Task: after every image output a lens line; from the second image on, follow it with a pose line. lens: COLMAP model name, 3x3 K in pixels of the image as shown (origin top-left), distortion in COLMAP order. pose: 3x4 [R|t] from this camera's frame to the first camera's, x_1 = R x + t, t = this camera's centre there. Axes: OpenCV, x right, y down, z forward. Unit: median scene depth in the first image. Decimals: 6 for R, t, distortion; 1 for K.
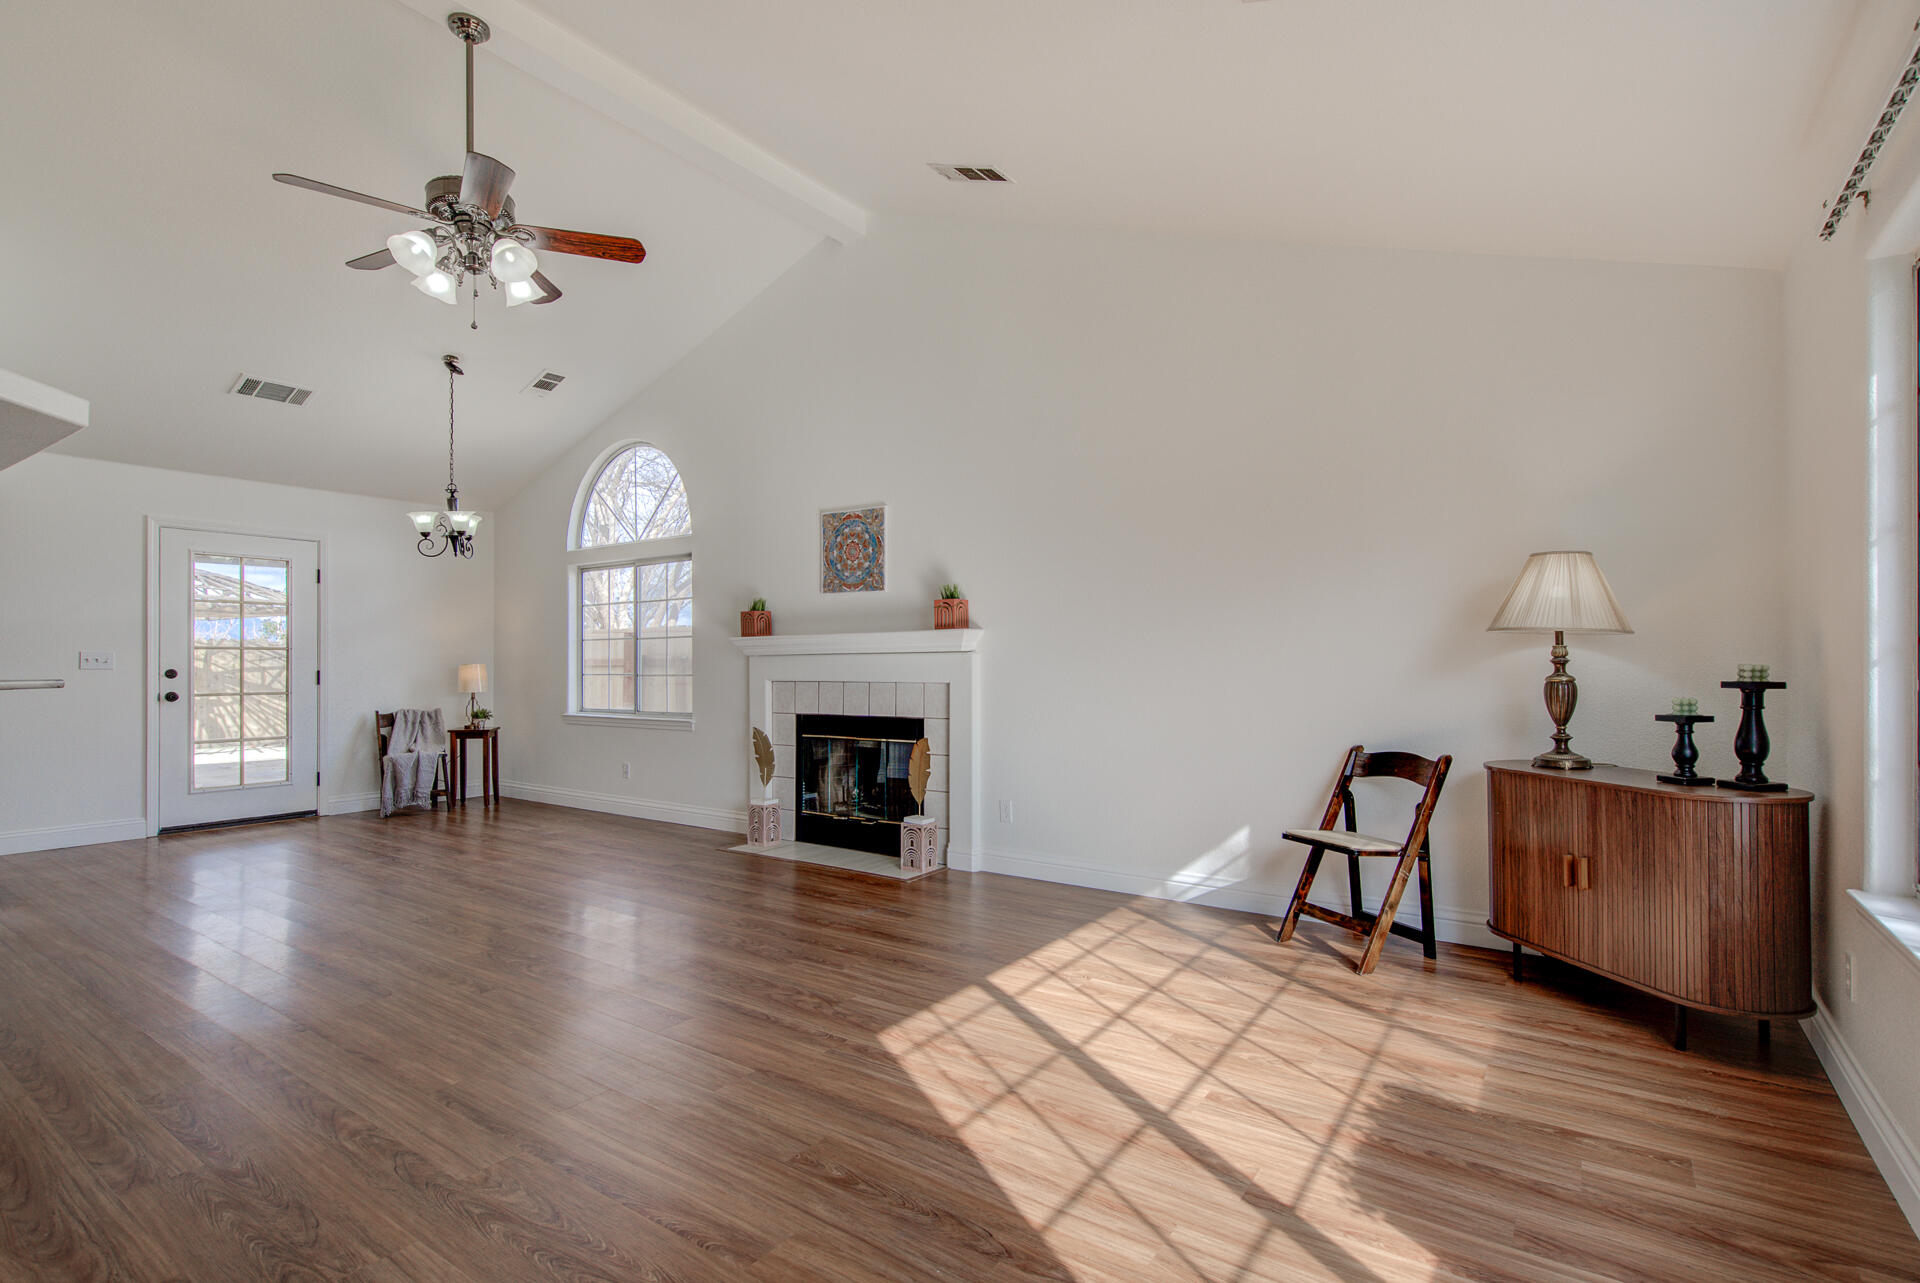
lens RADIAL K [[890.1, 0, 963.1], [0, 890.1, 659.3], [0, 0, 1]] dist [0.000408, -0.000364]
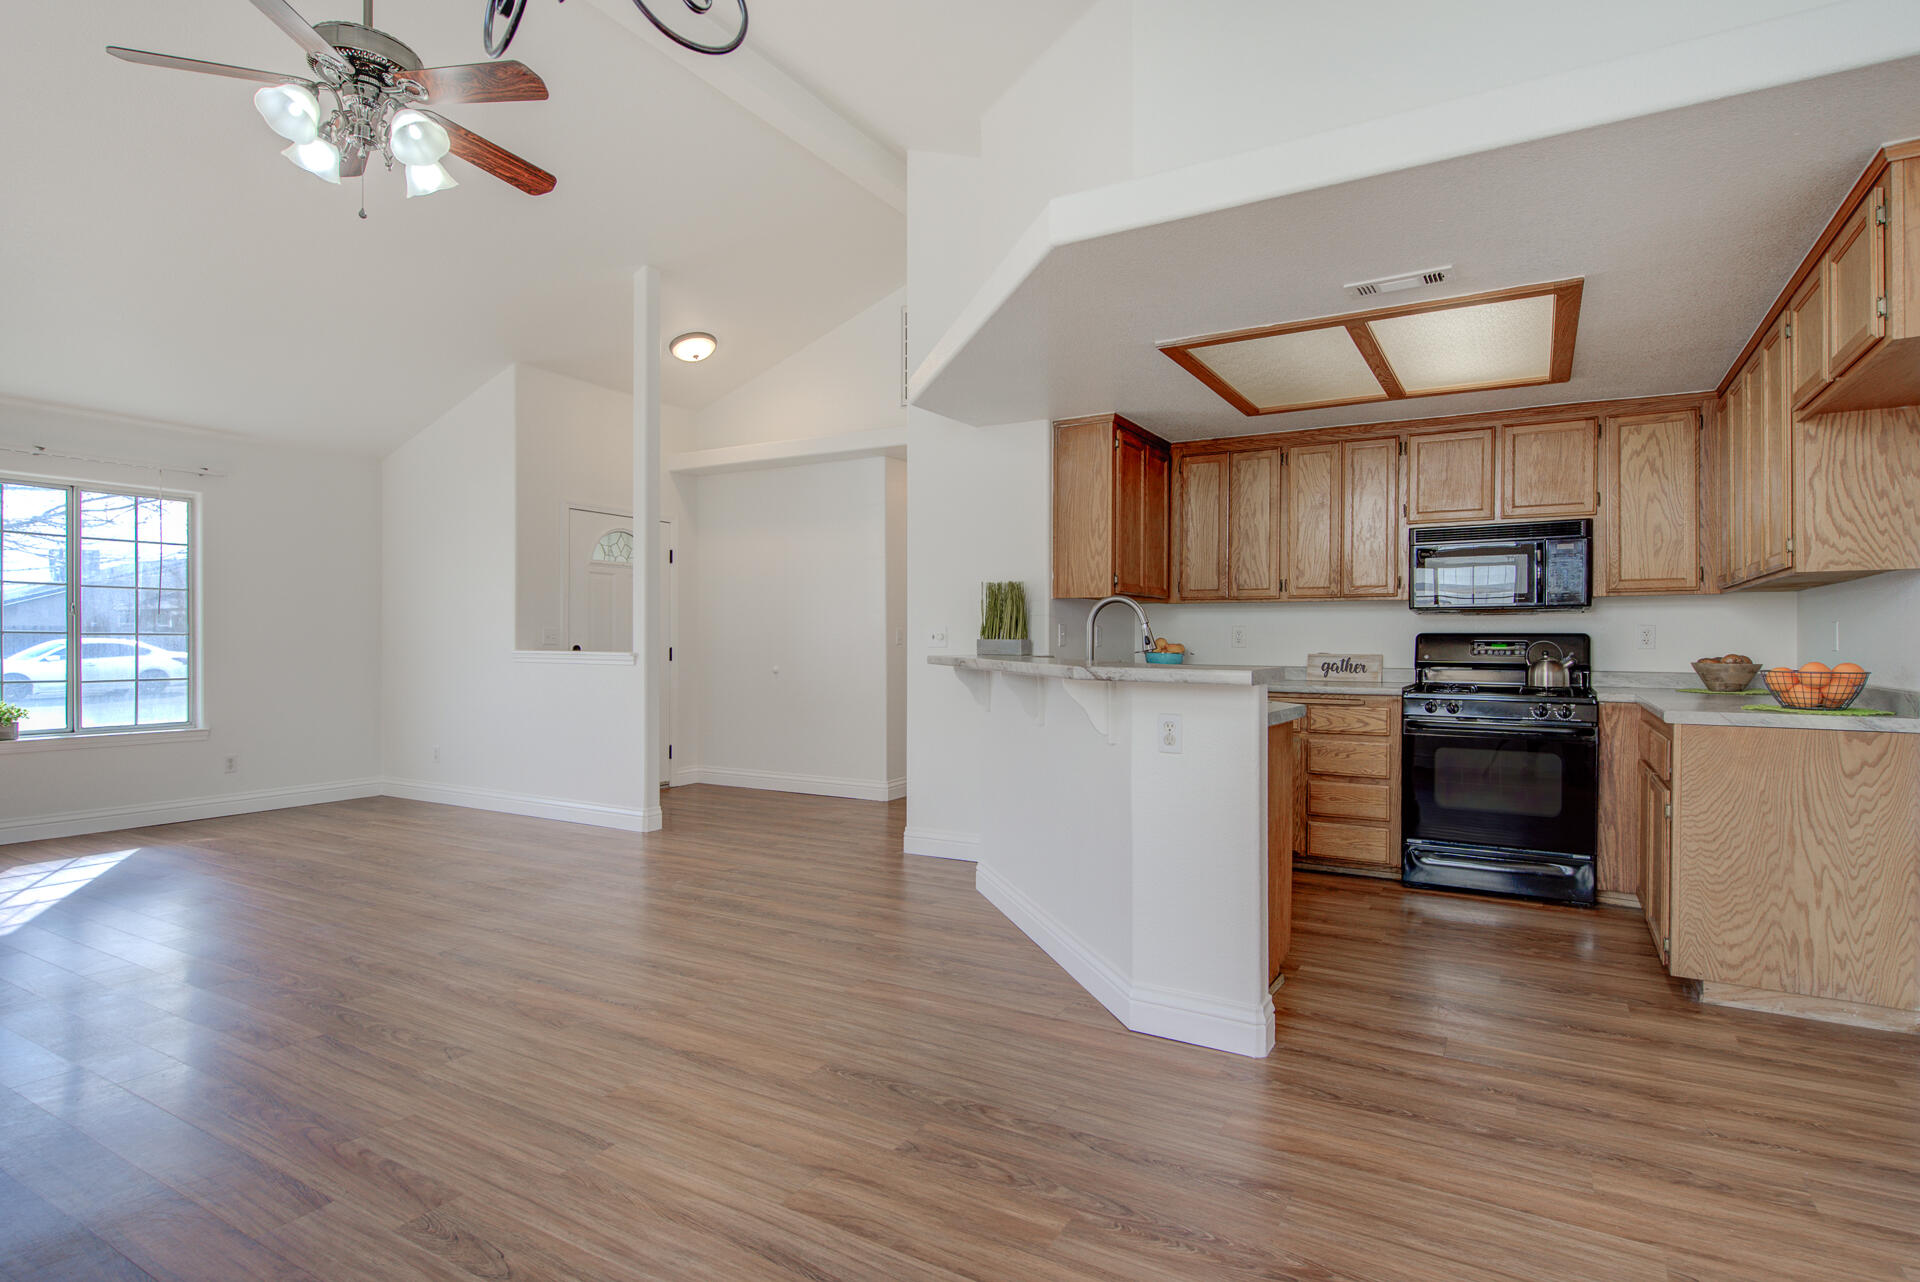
lens RADIAL K [[980.6, 0, 960.0], [0, 980.6, 641.0], [0, 0, 1]] dist [0.001846, 0.000364]
pose [[-0.997243, 0.001938, -0.074178, -0.629753], [0.002287, 0.999987, -0.004624, 0.005967], [0.074168, -0.004781, -0.997234, 1.185814]]
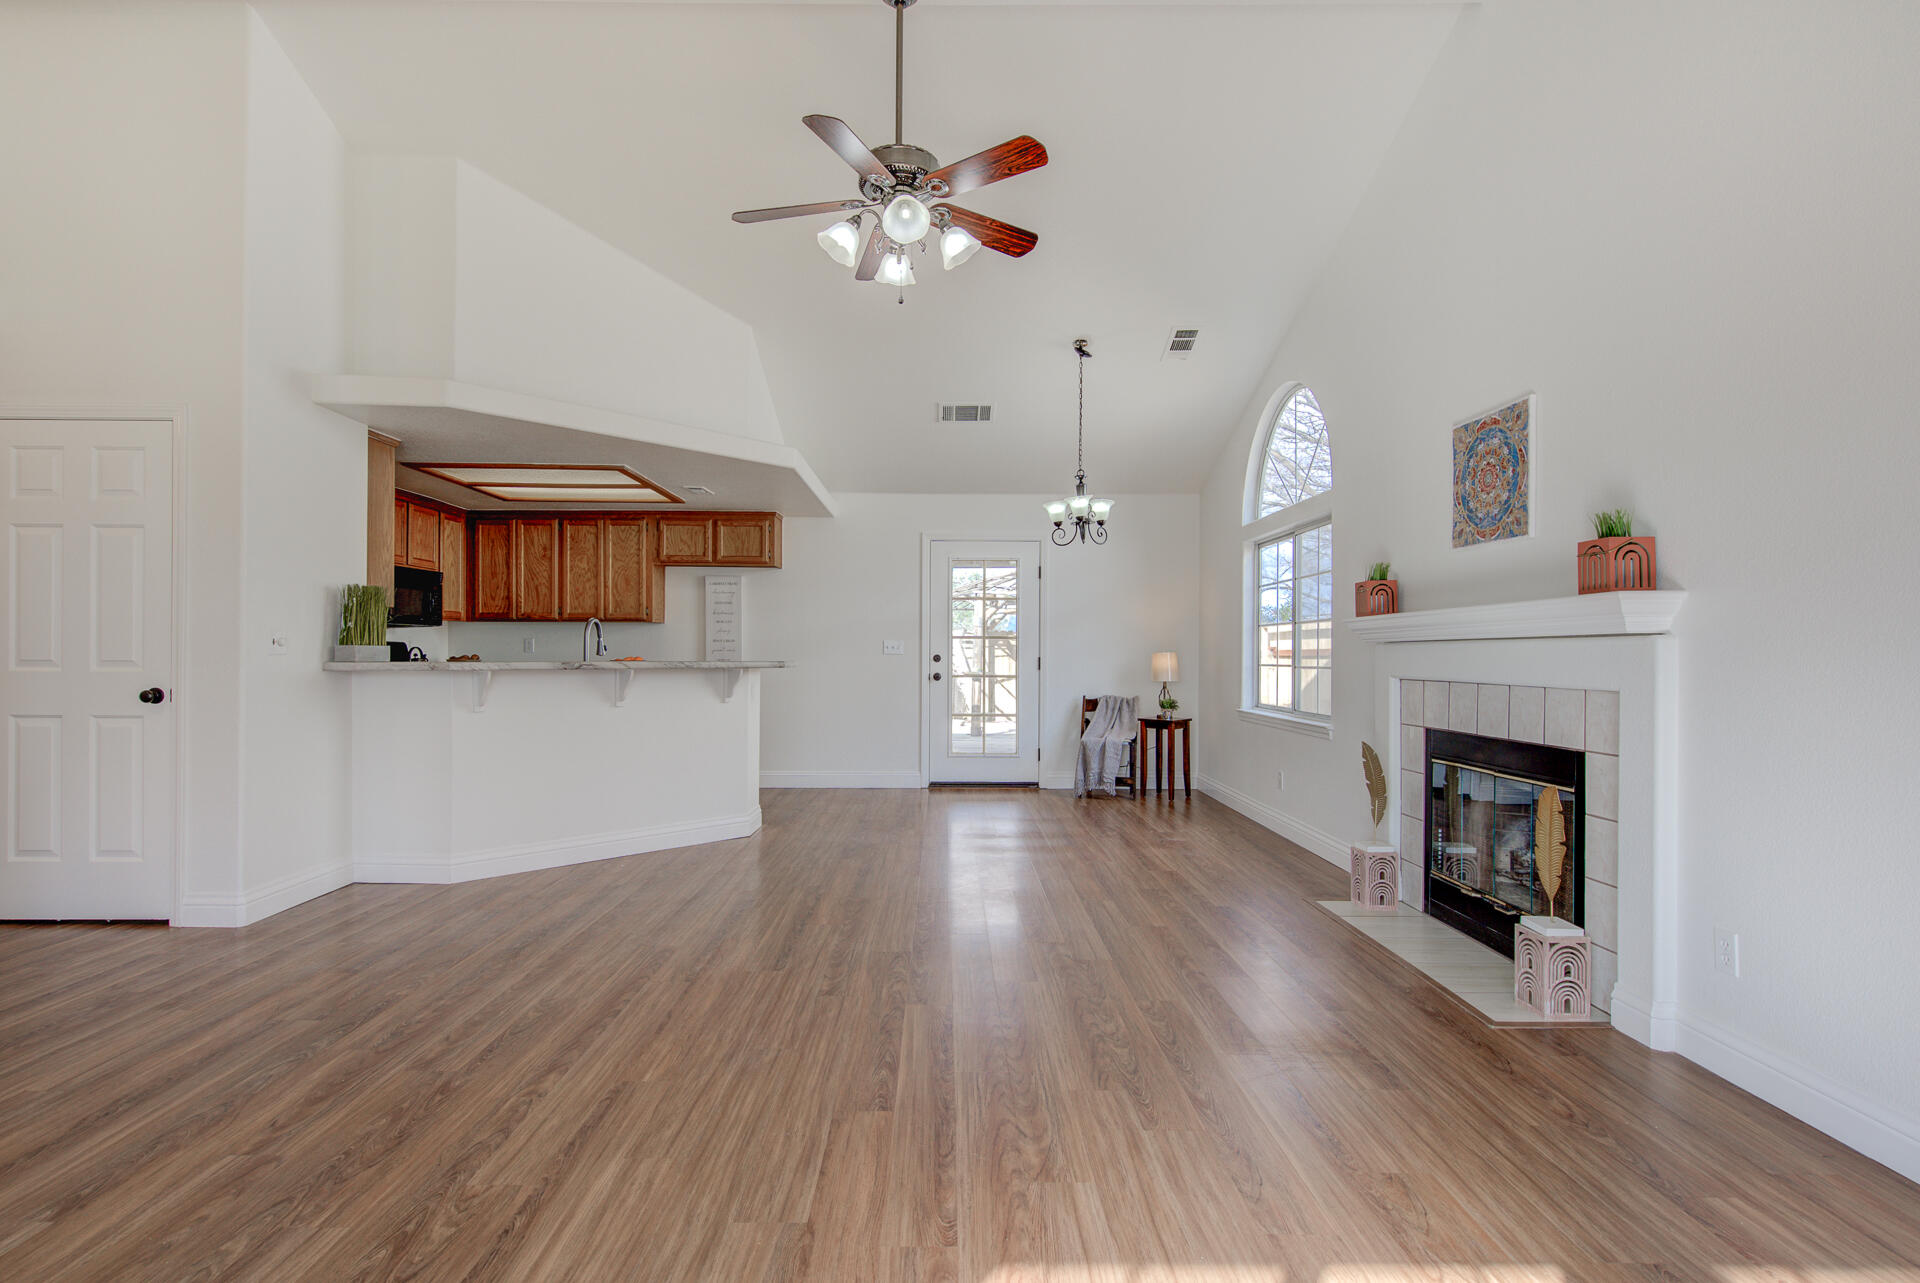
lens RADIAL K [[931.1, 0, 966.2], [0, 931.1, 650.8], [0, 0, 1]] dist [0.011684, -0.000405]
pose [[0.577492, 0.004991, -0.816381, 0.196950], [-0.002761, 0.999988, 0.004161, 0.000225], [0.816391, -0.000149, 0.577499, 0.294160]]
